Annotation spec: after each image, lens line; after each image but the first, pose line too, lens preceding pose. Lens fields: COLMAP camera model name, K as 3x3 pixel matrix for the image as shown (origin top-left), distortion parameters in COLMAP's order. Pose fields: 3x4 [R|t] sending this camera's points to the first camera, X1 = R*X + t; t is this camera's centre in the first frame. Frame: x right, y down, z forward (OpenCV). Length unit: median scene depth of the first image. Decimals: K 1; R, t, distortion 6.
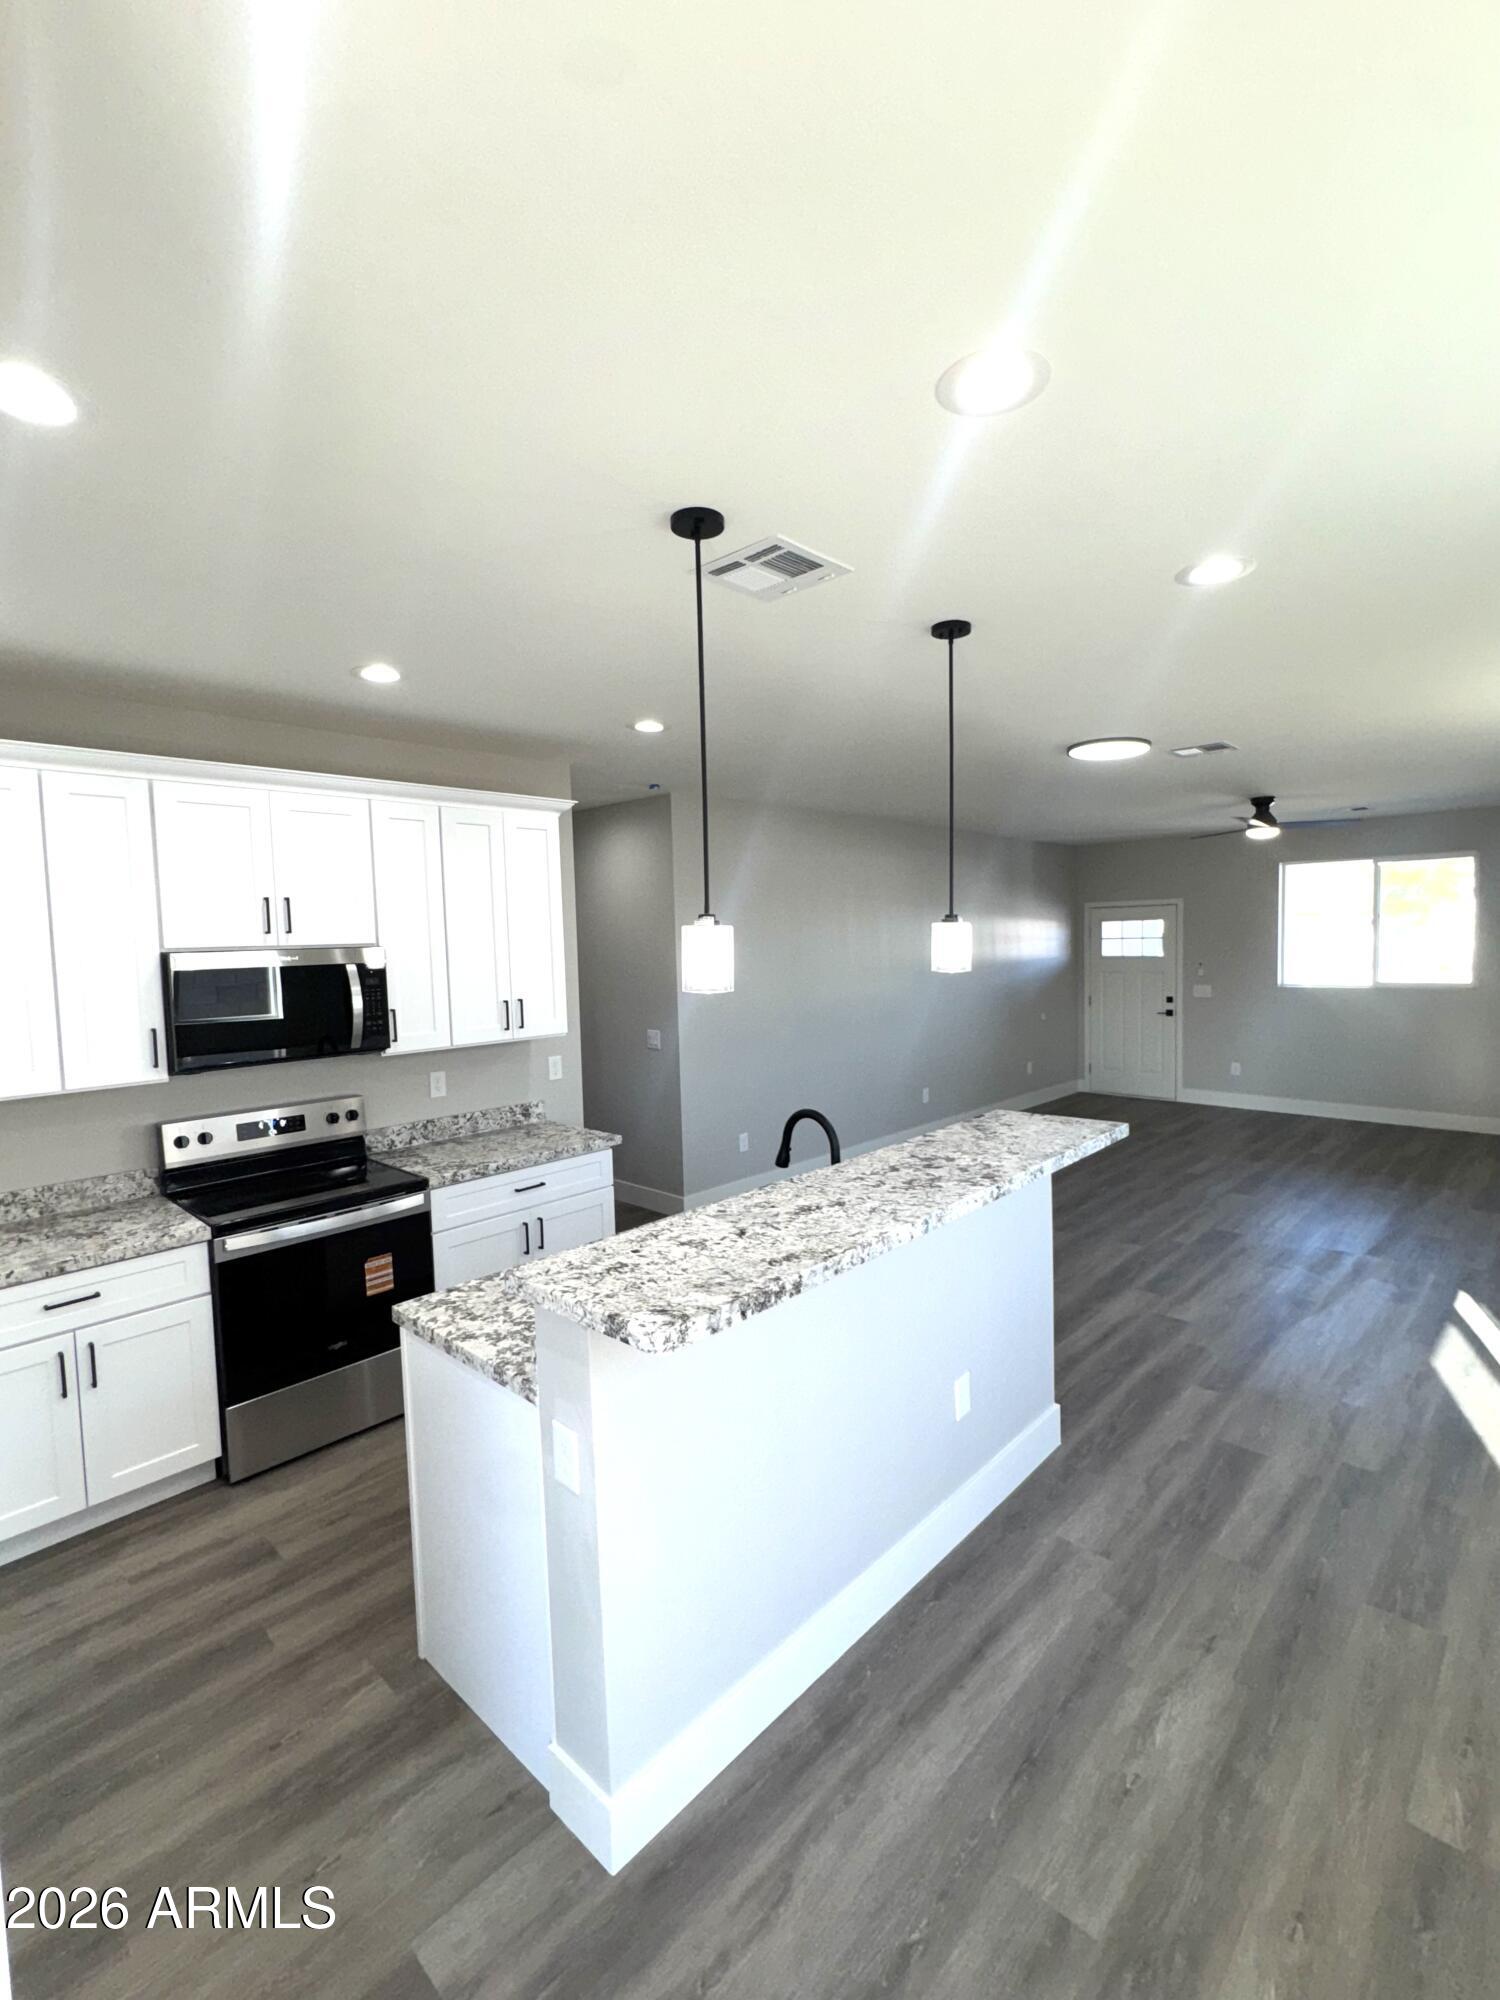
lens RADIAL K [[912.5, 0, 745.8], [0, 912.5, 994.9], [0, 0, 1]] dist [-0.004034, 0.000137]
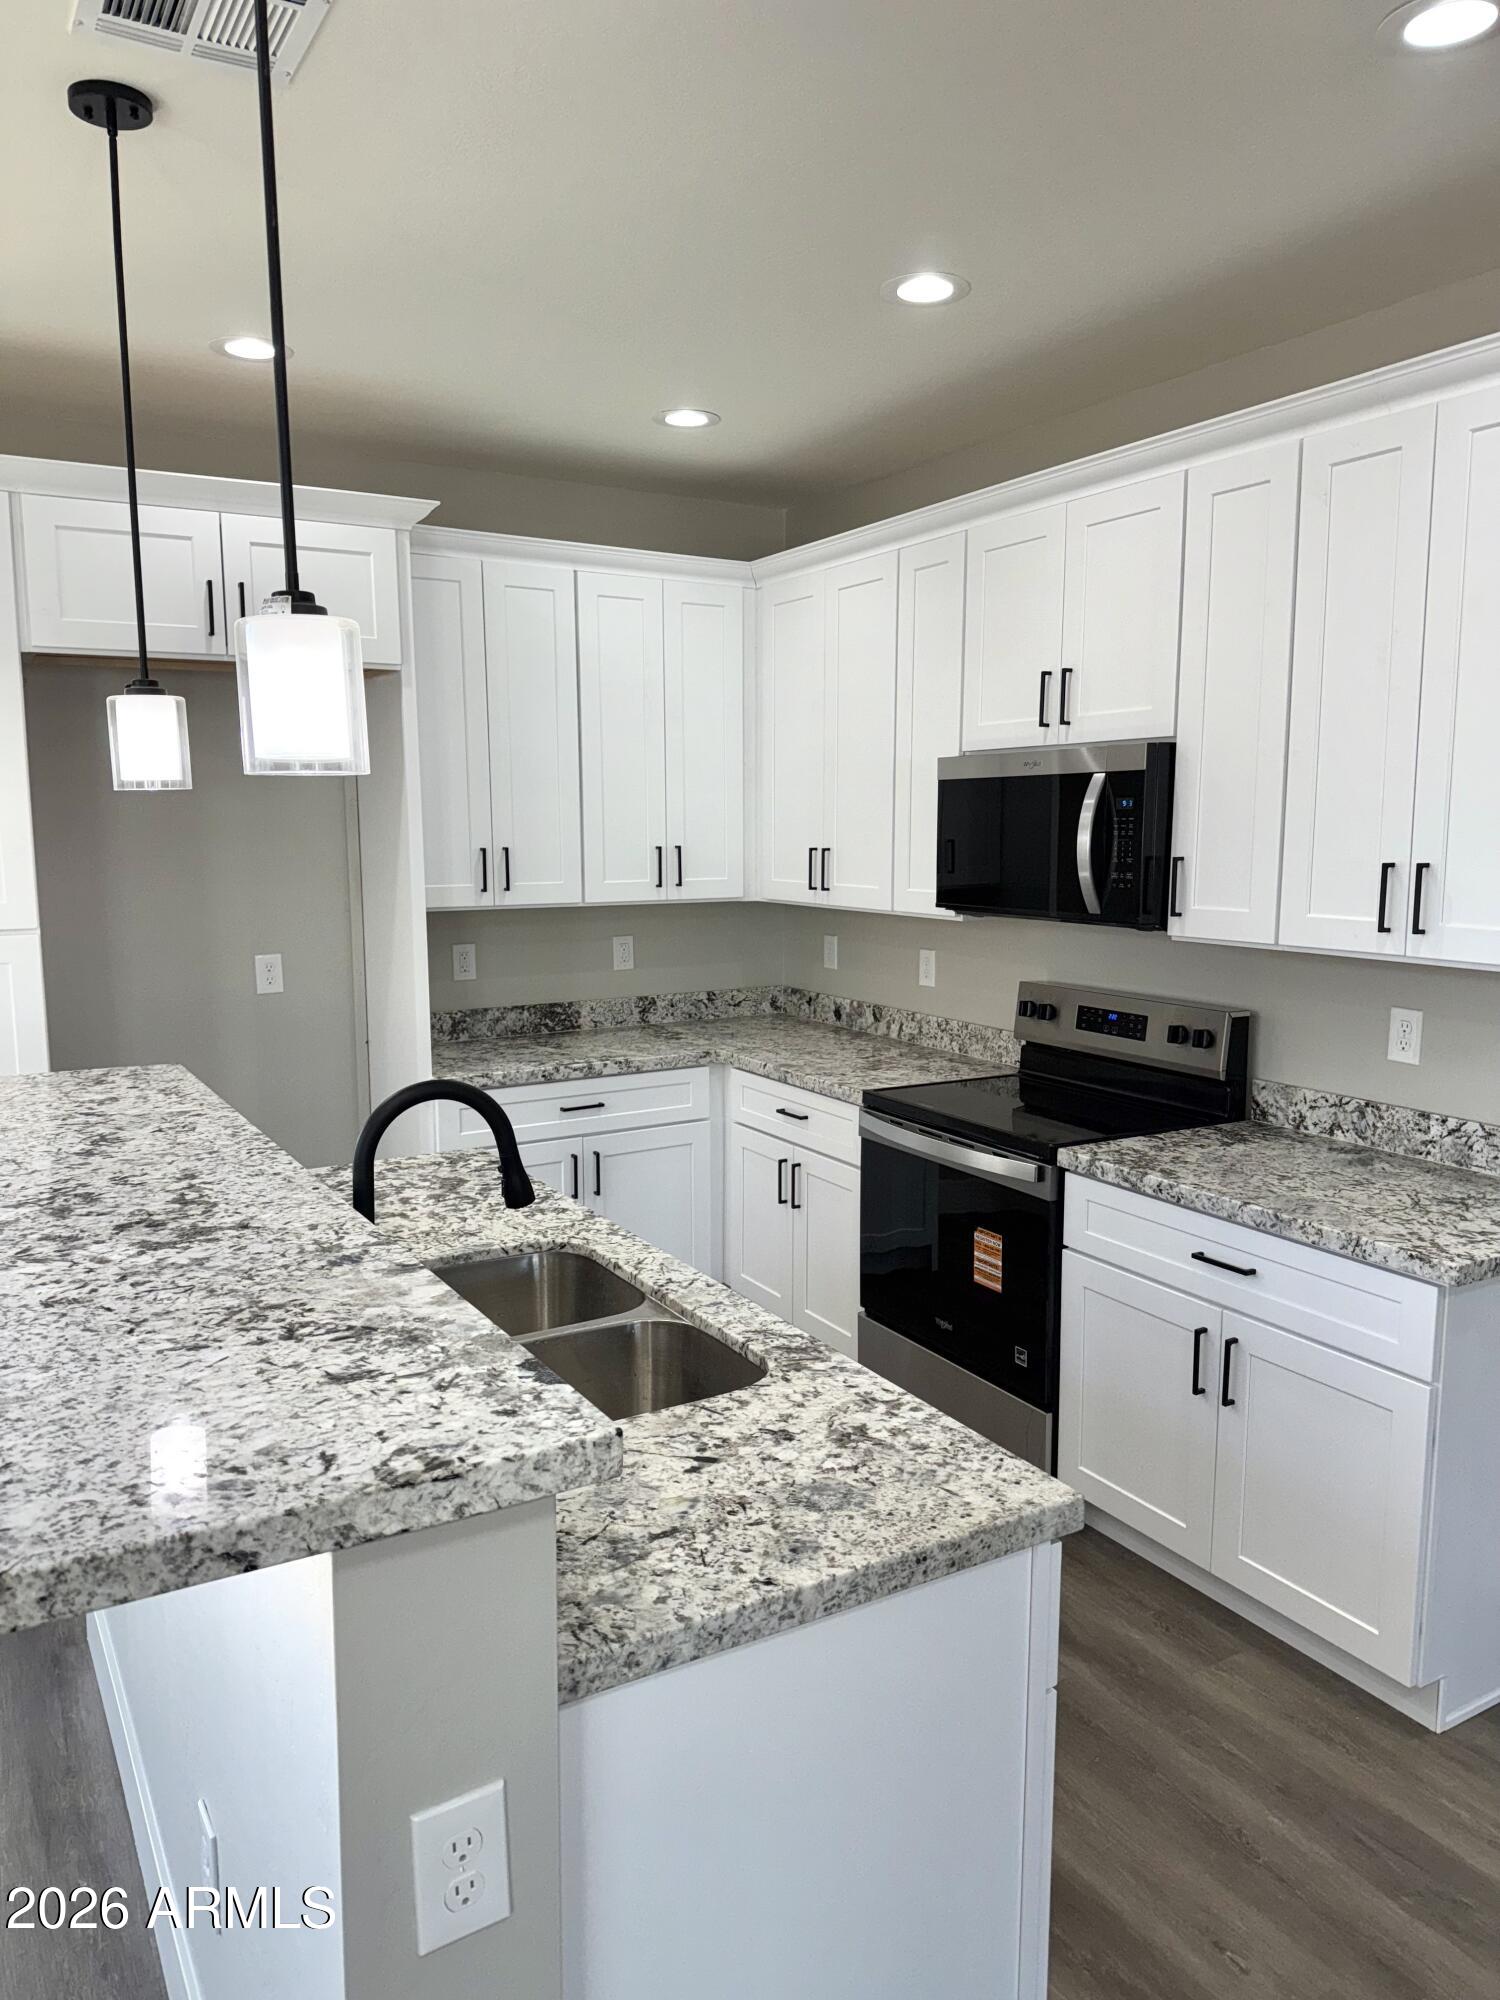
lens RADIAL K [[1401.7, 0, 750.0], [0, 1401.7, 1000.0], [0, 0, 1]] dist [0.045135, -0.003181]
pose [[-0.272539, 0.152440, -0.949992, 0.560708], [-0.051780, 0.983614, 0.172690, -0.036750], [0.960750, 0.096255, -0.260180, 1.079864]]
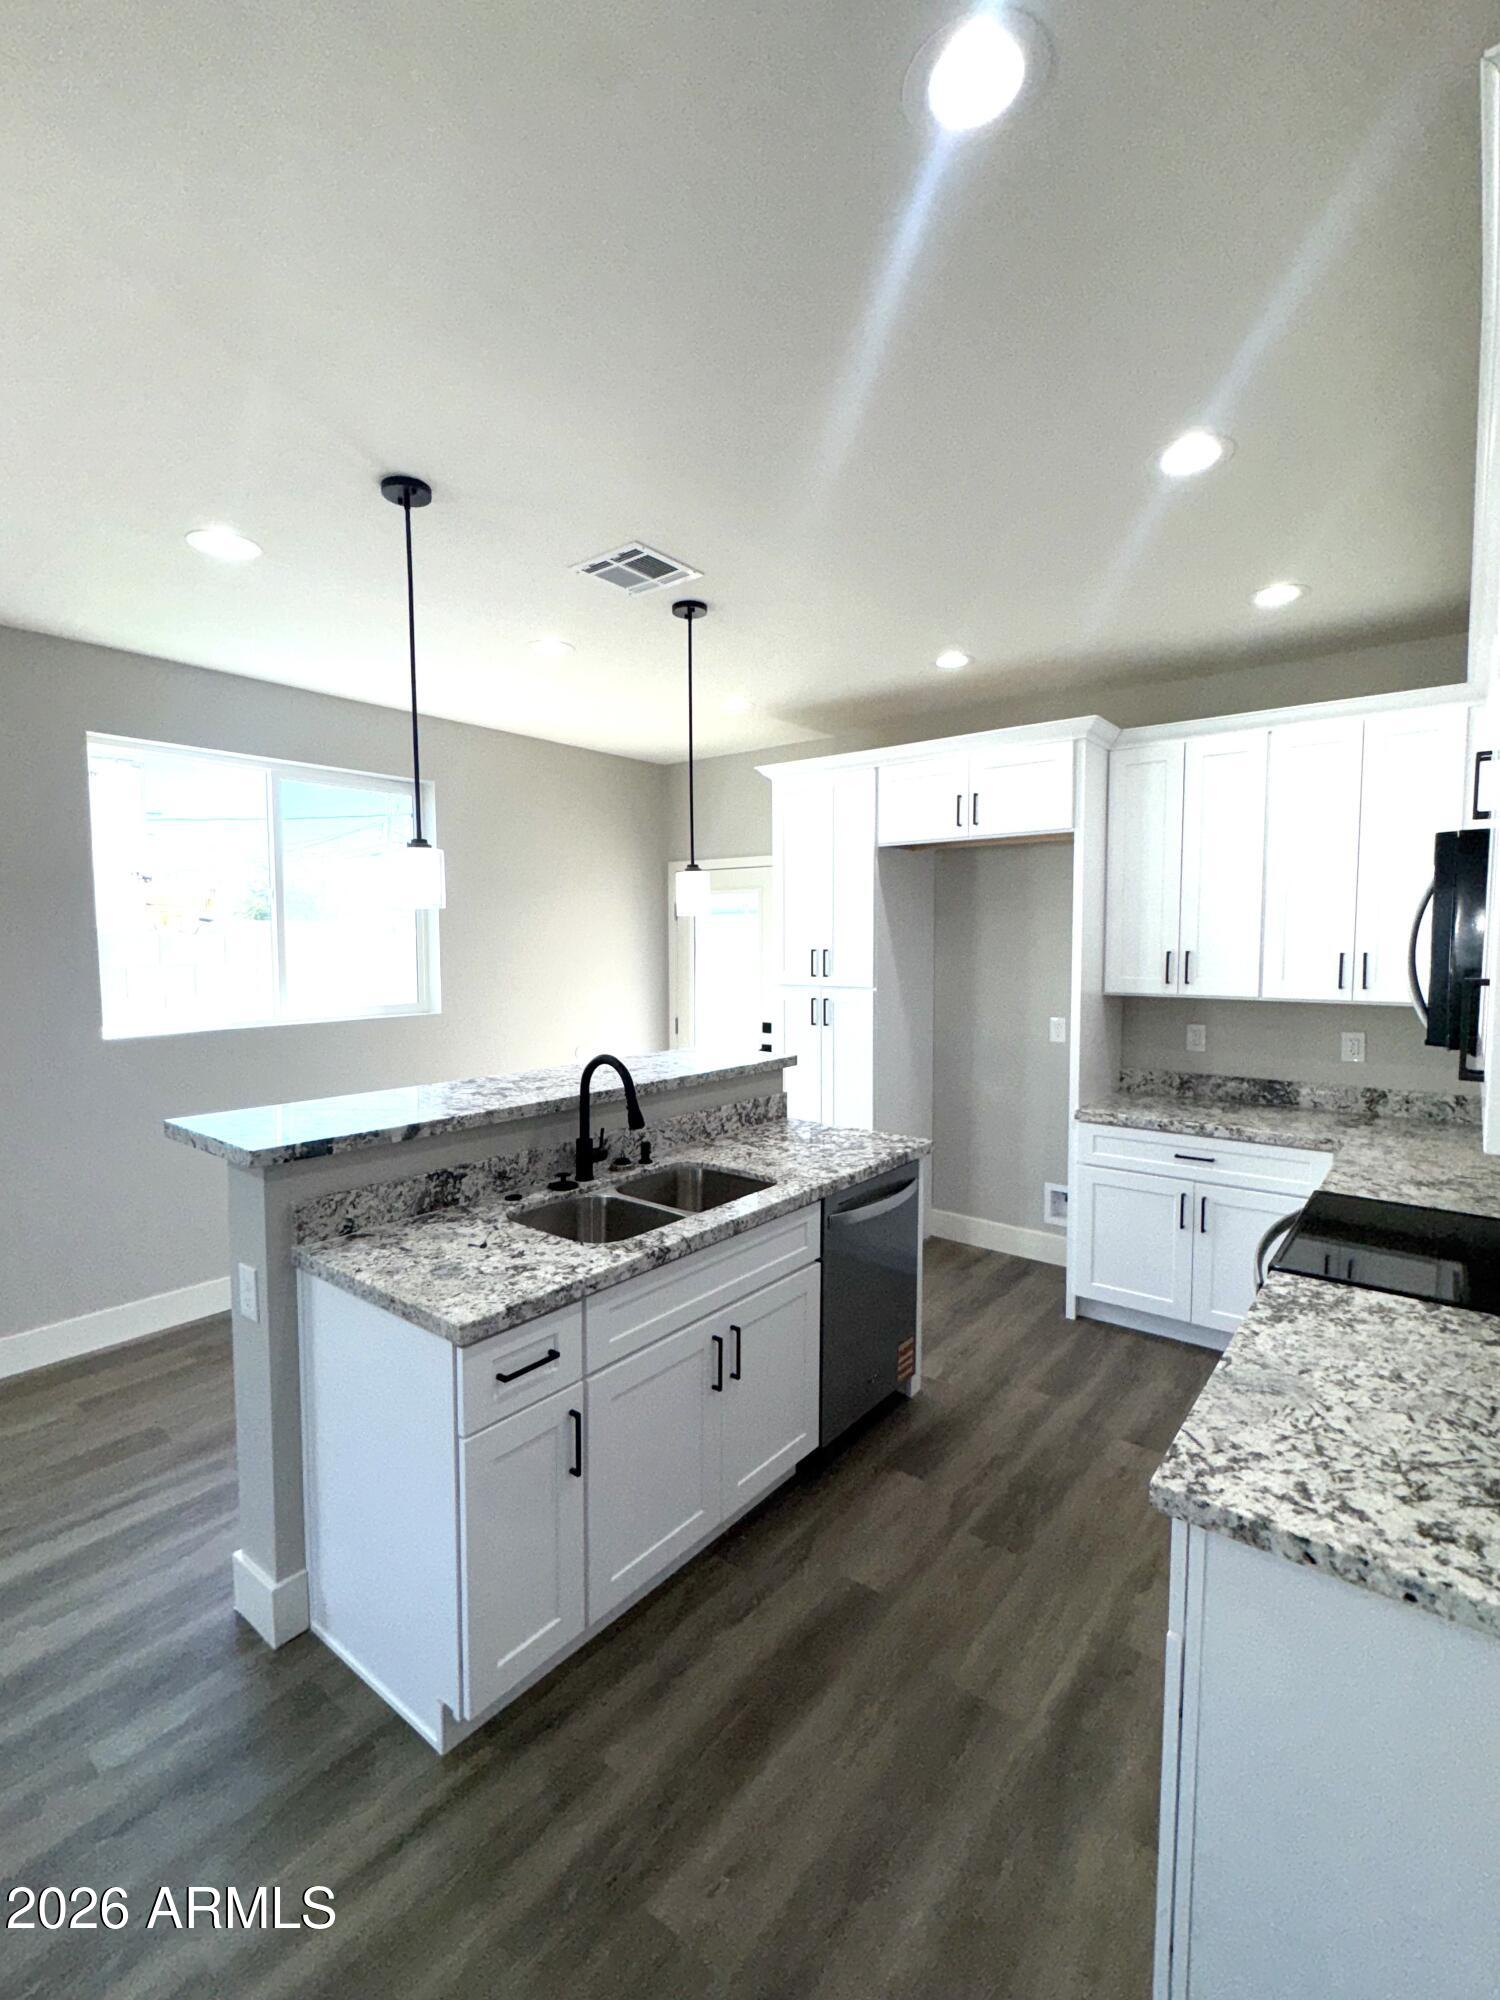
lens RADIAL K [[912.5, 0, 745.8], [0, 912.5, 994.9], [0, 0, 1]] dist [-0.004034, 0.000137]
pose [[-0.995789, 0.033717, -0.085249, -0.002216], [0.022511, 0.991369, 0.129157, -0.041150], [0.088868, 0.126694, -0.987953, 1.559944]]
